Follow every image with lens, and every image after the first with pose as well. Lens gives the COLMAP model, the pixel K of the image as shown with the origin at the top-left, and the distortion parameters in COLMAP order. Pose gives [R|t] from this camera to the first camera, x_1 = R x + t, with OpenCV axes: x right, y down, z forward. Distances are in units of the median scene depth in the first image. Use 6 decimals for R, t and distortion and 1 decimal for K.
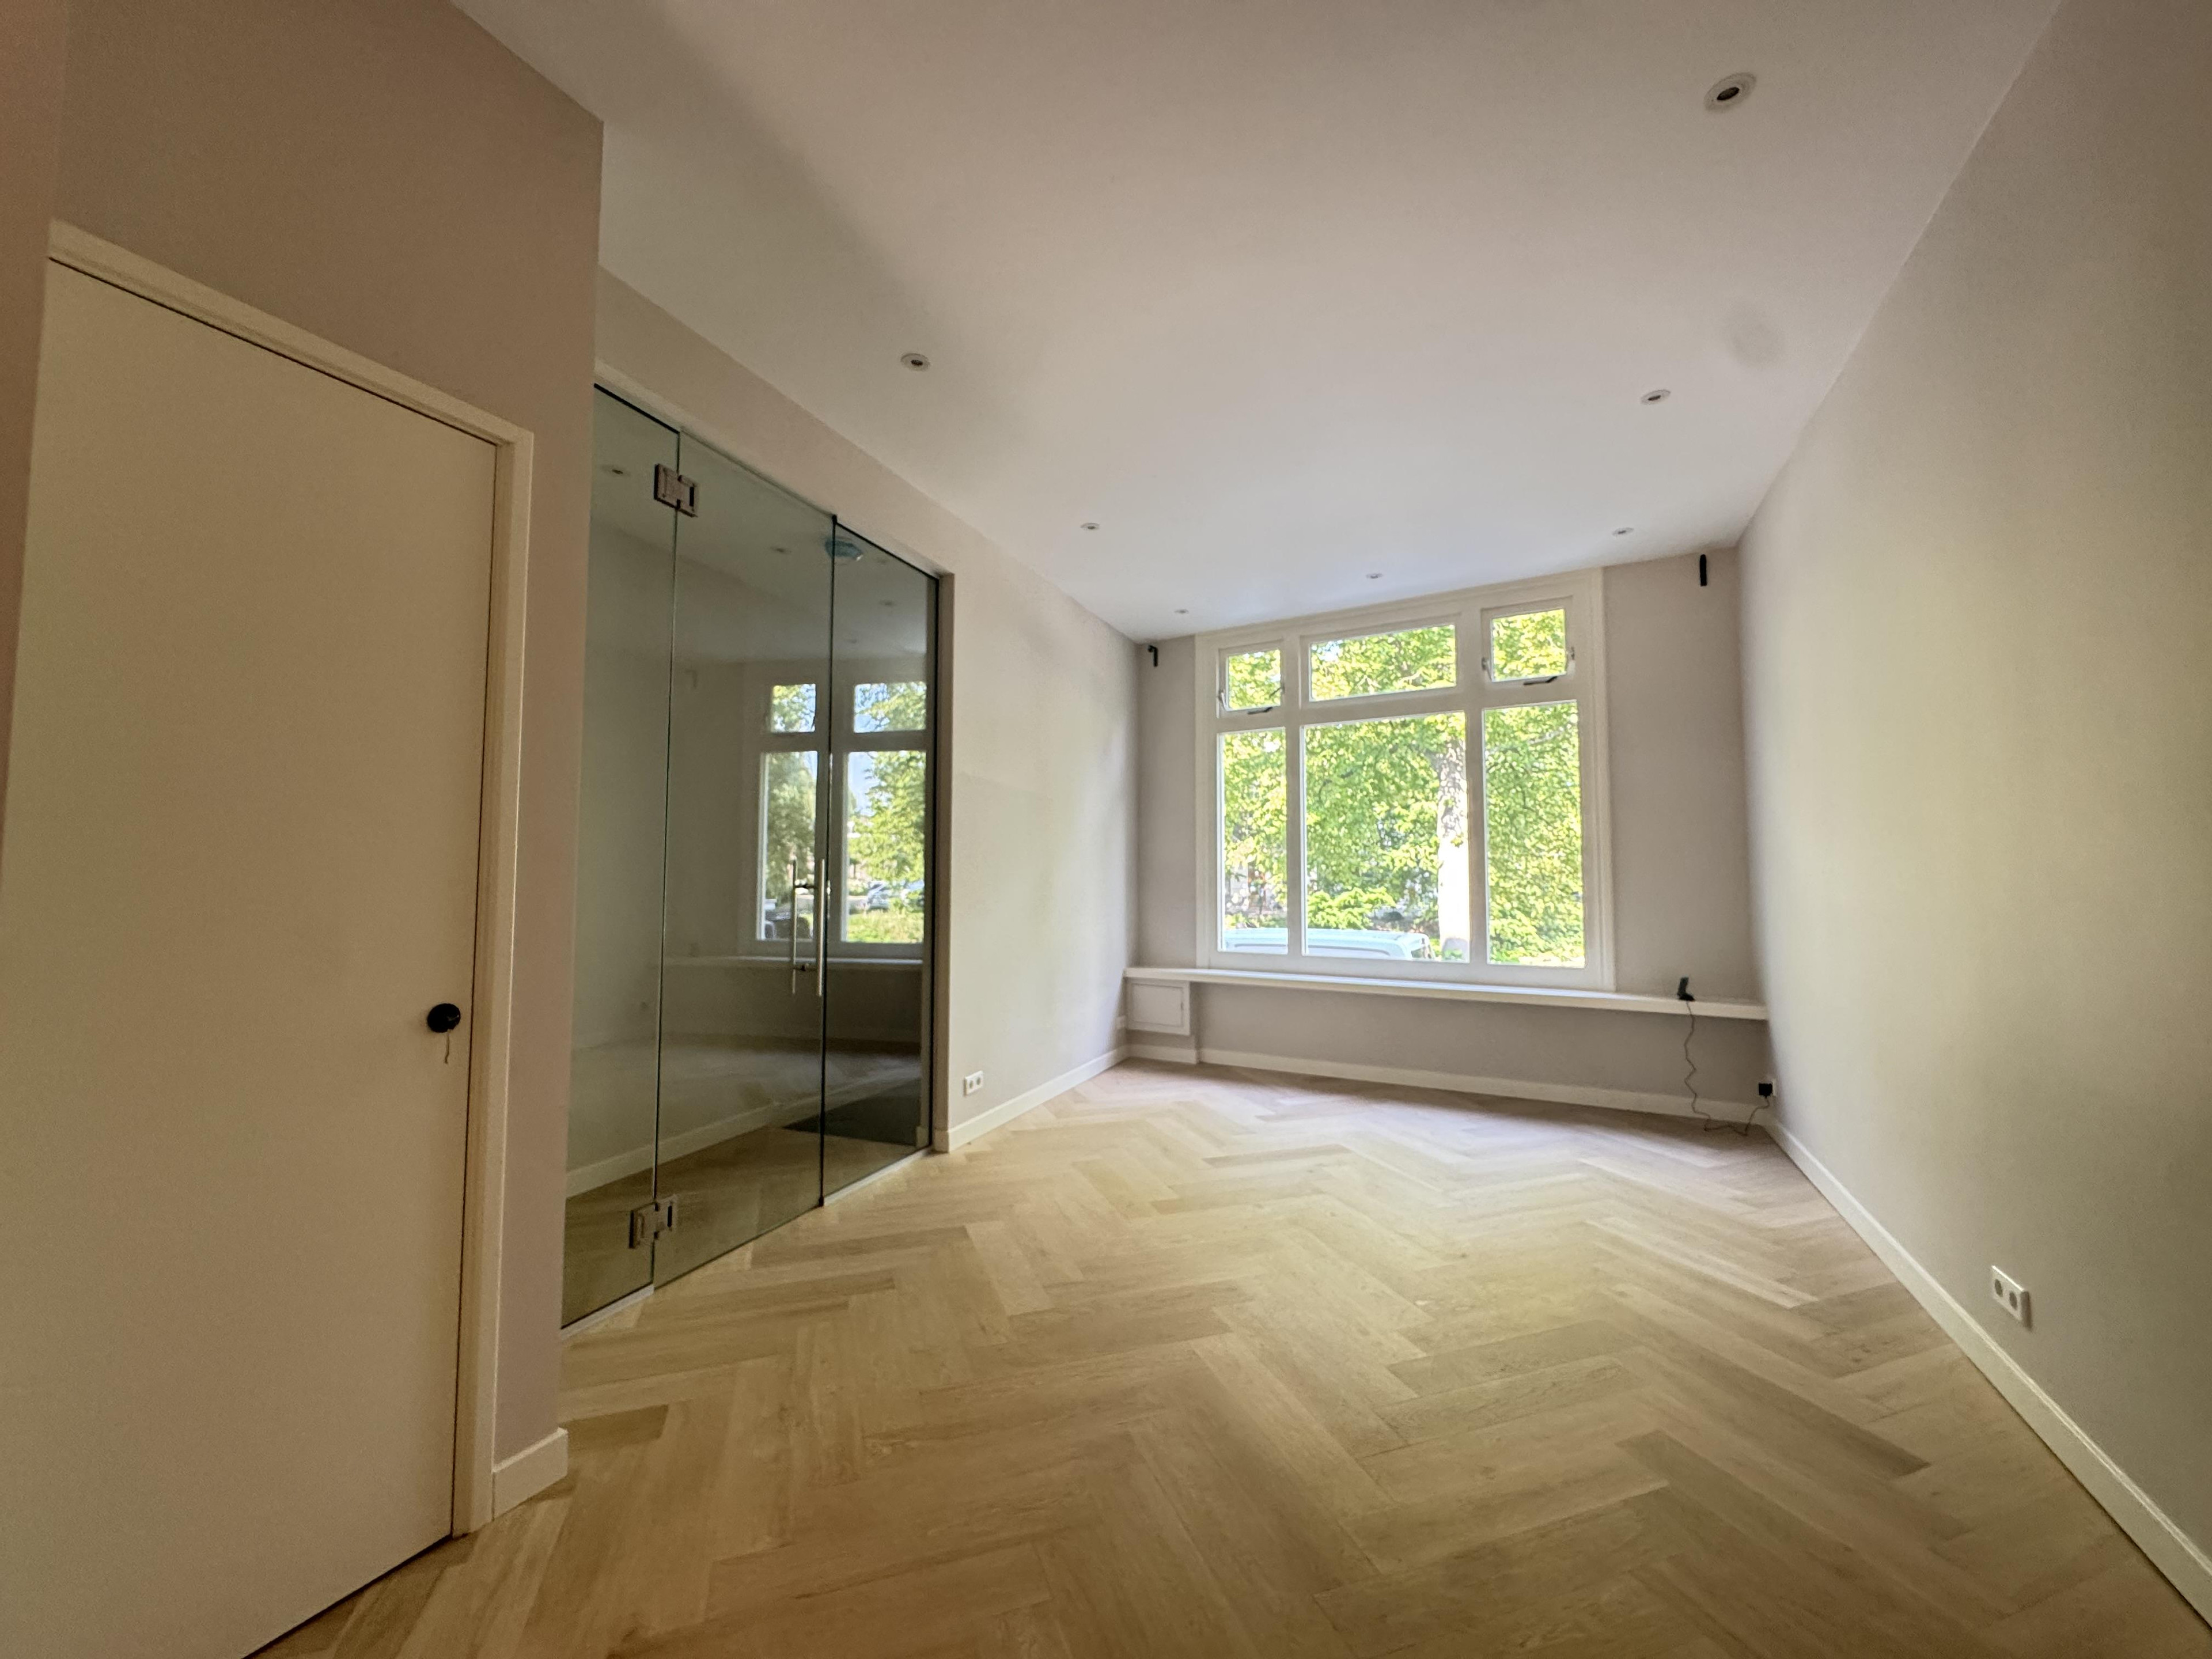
lens RADIAL K [[884.3, 0, 1106.0], [0, 884.3, 829.5], [0, 0, 1]] dist [-0.003741, 0.000250]
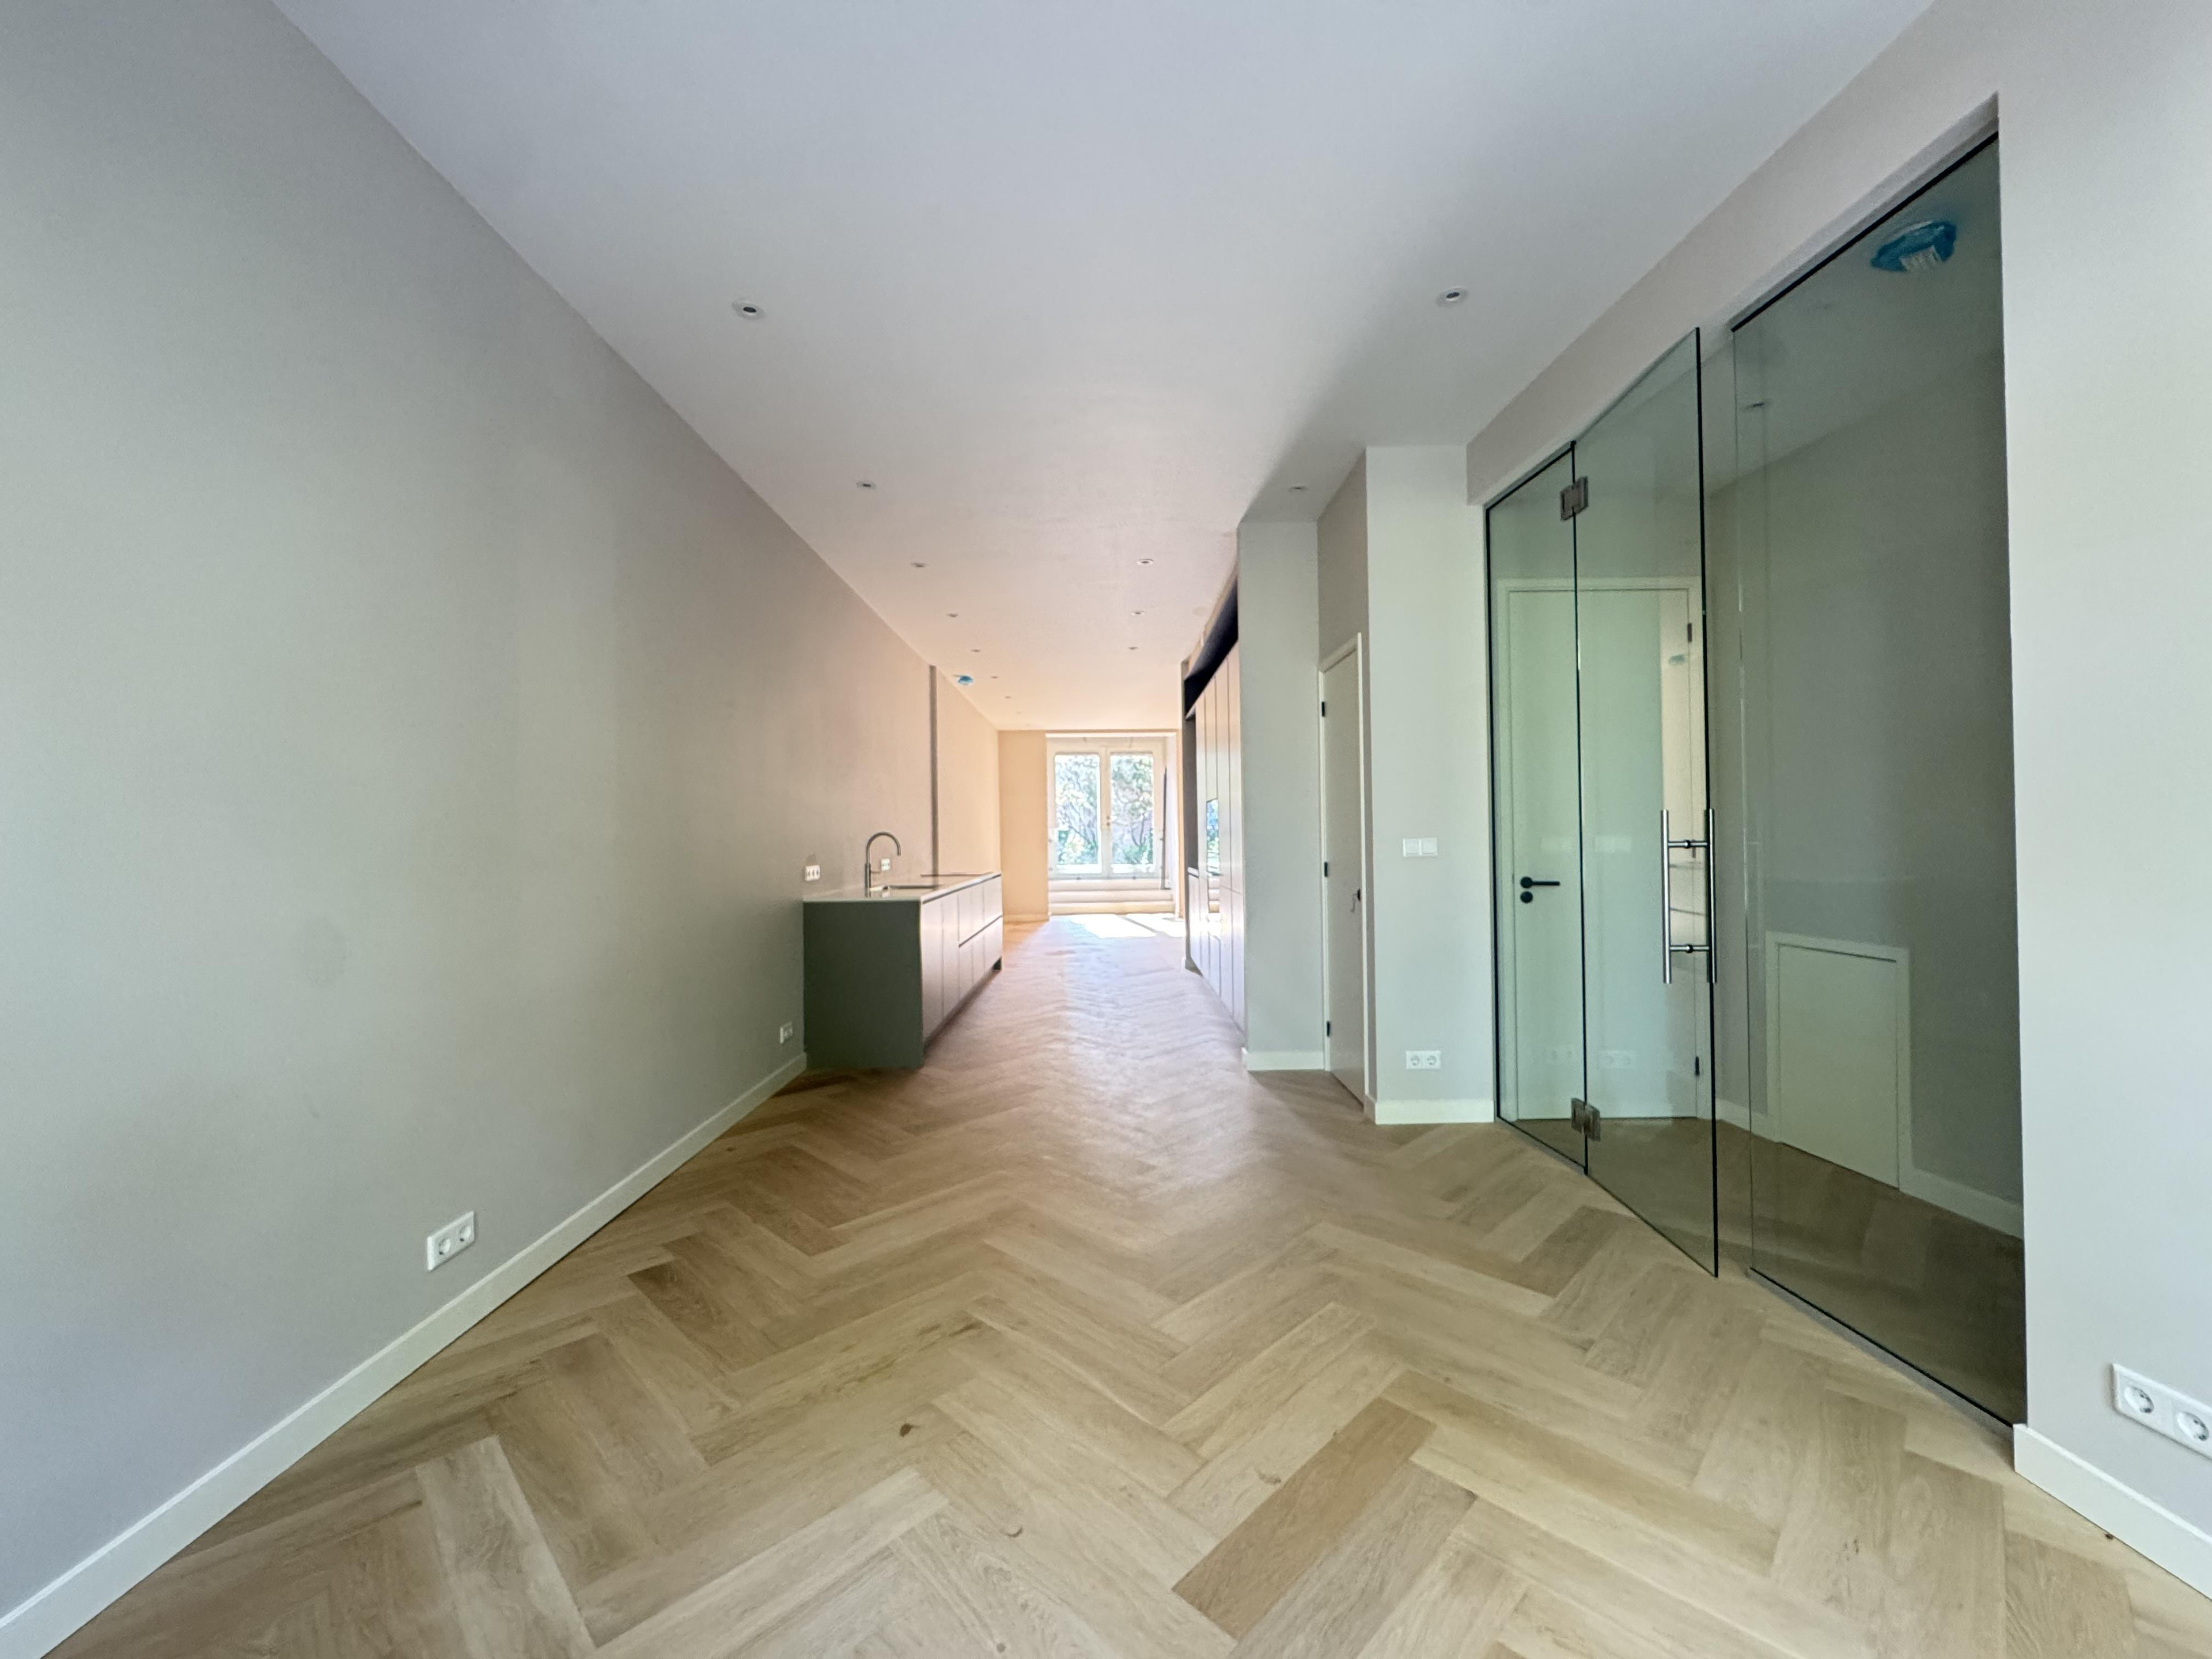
lens RADIAL K [[884.3, 0, 1106.0], [0, 884.3, 829.5], [0, 0, 1]] dist [-0.003741, 0.000250]
pose [[-0.897620, 0.007719, -0.440703, 0.258704], [0.039143, 0.997292, -0.062258, 0.042496], [0.439029, -0.073135, -0.895492, 0.780786]]
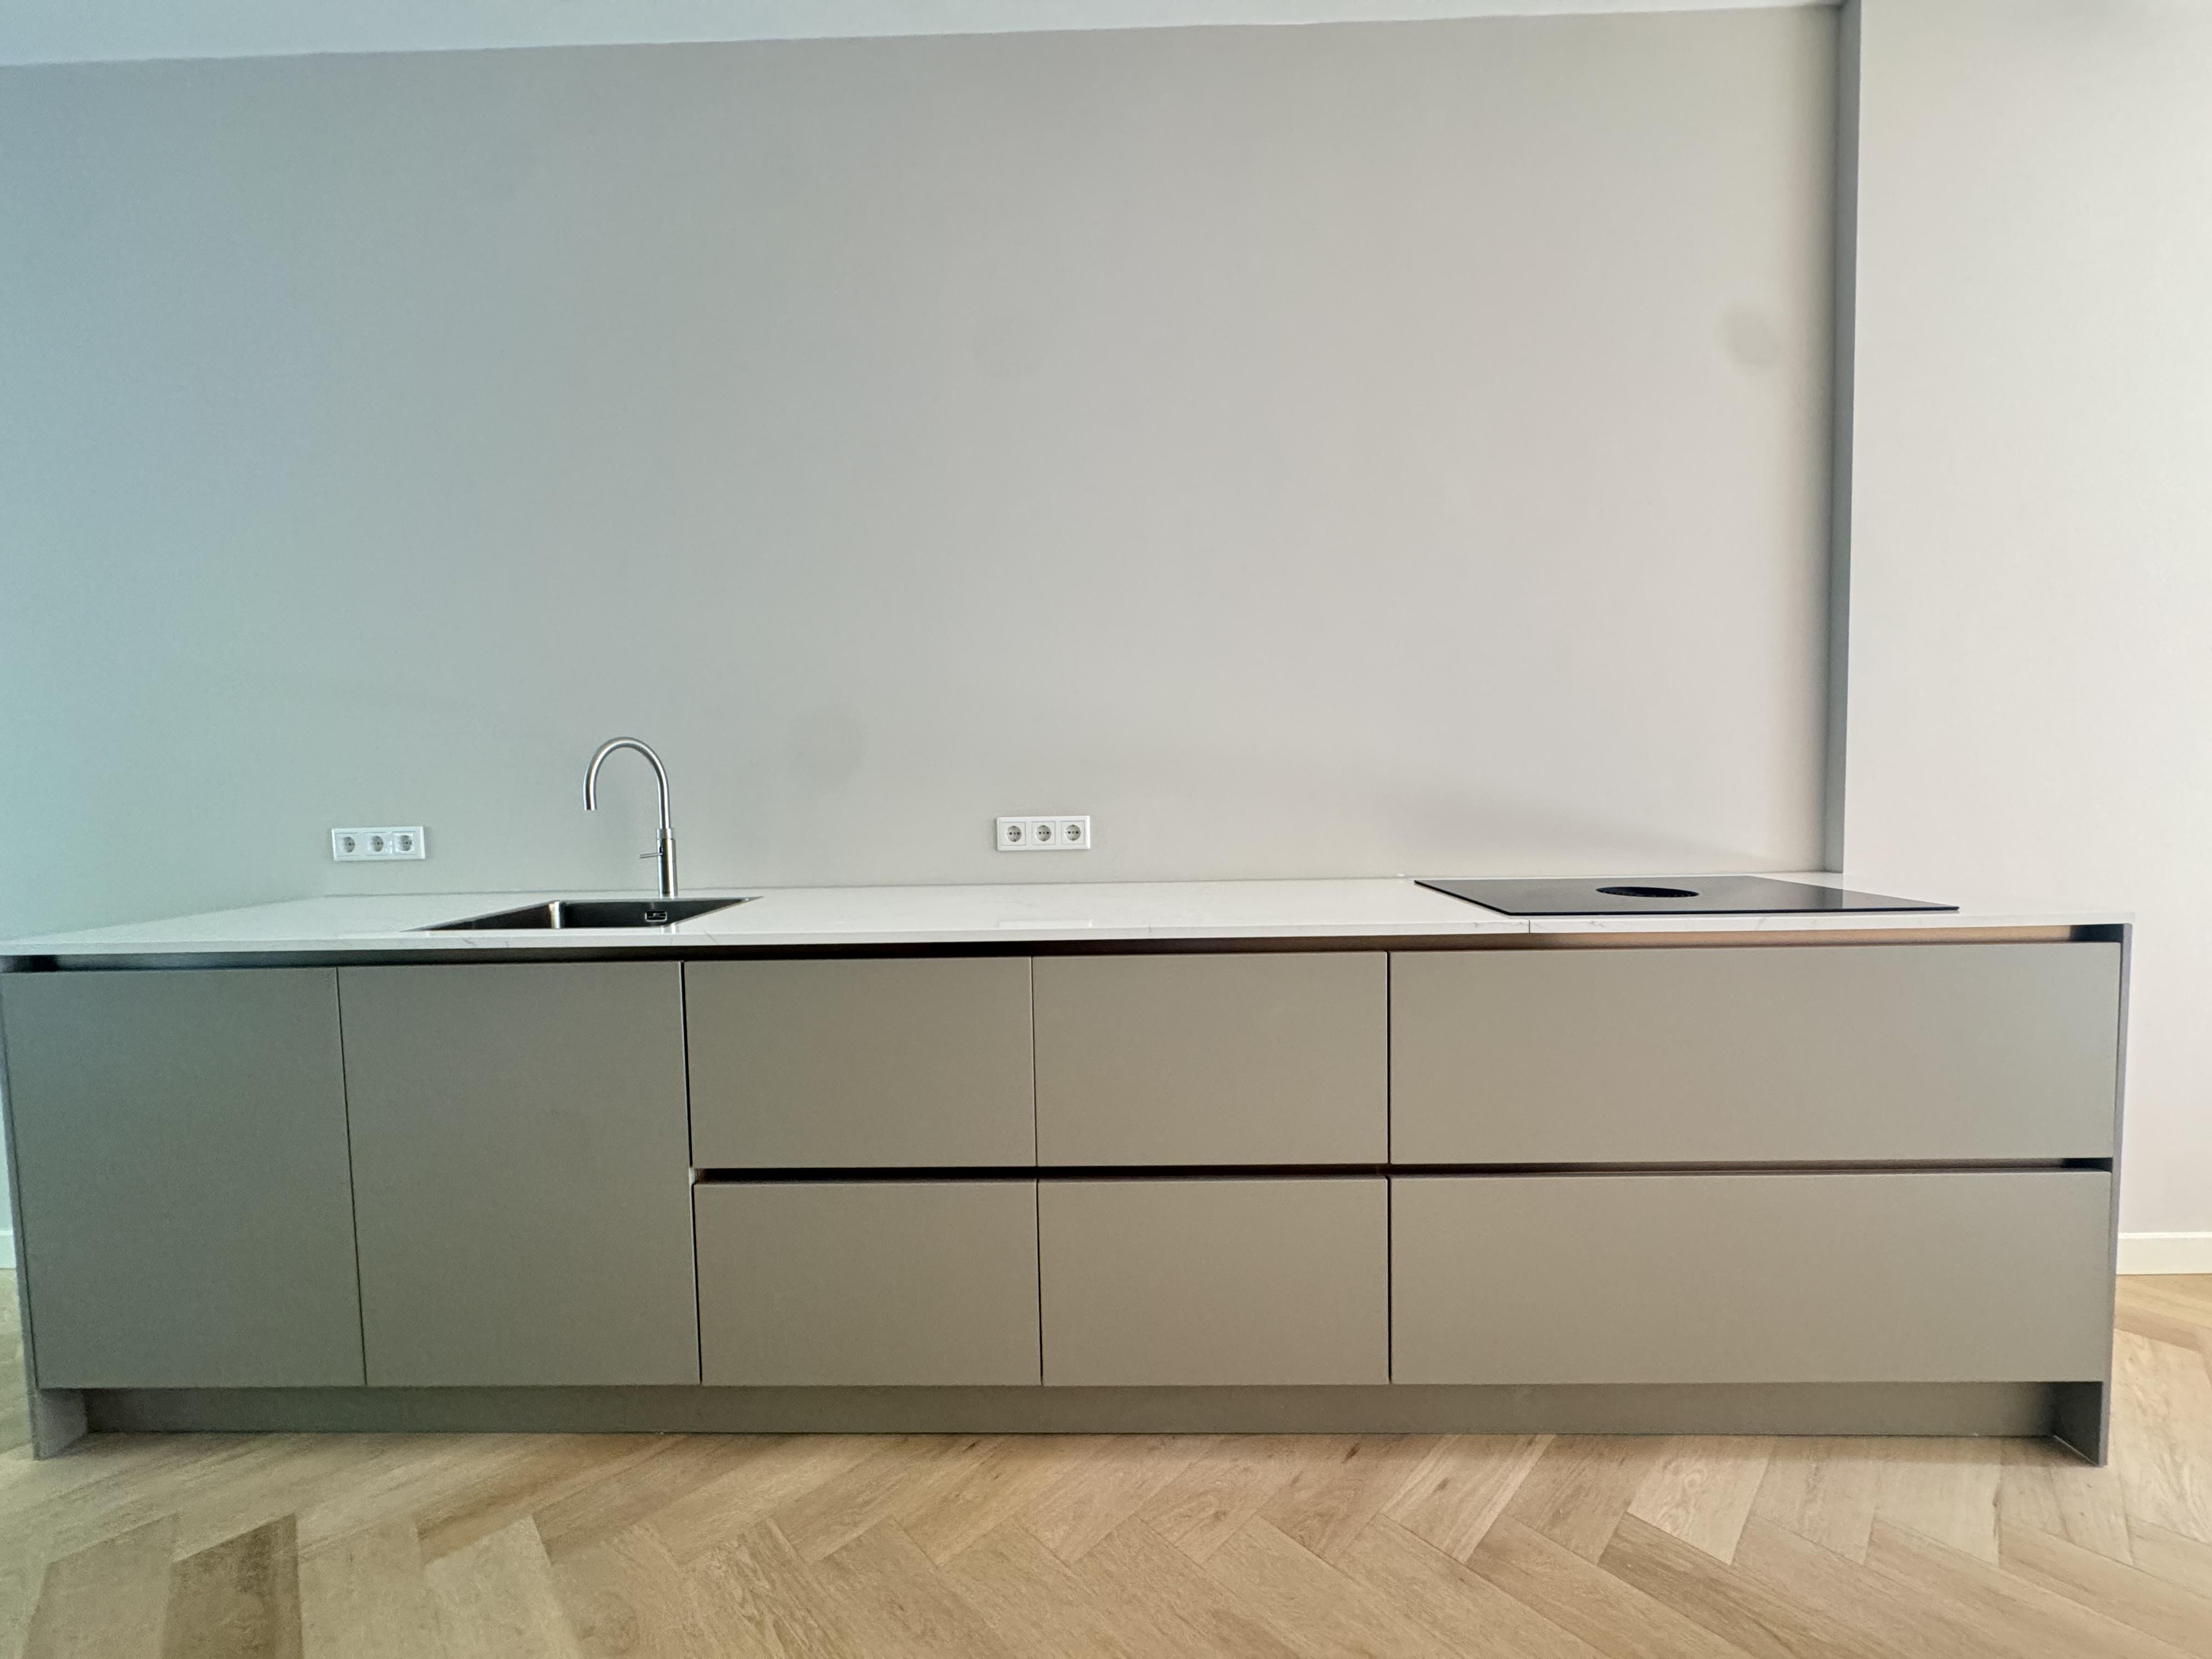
lens RADIAL K [[884.3, 0, 1106.0], [0, 884.3, 829.5], [0, 0, 1]] dist [-0.003741, 0.000250]
pose [[-0.422919, -0.044025, 0.905098, -0.299823], [-0.034161, 0.998884, 0.032624, -0.006198], [-0.905523, -0.017122, -0.423951, -0.183763]]
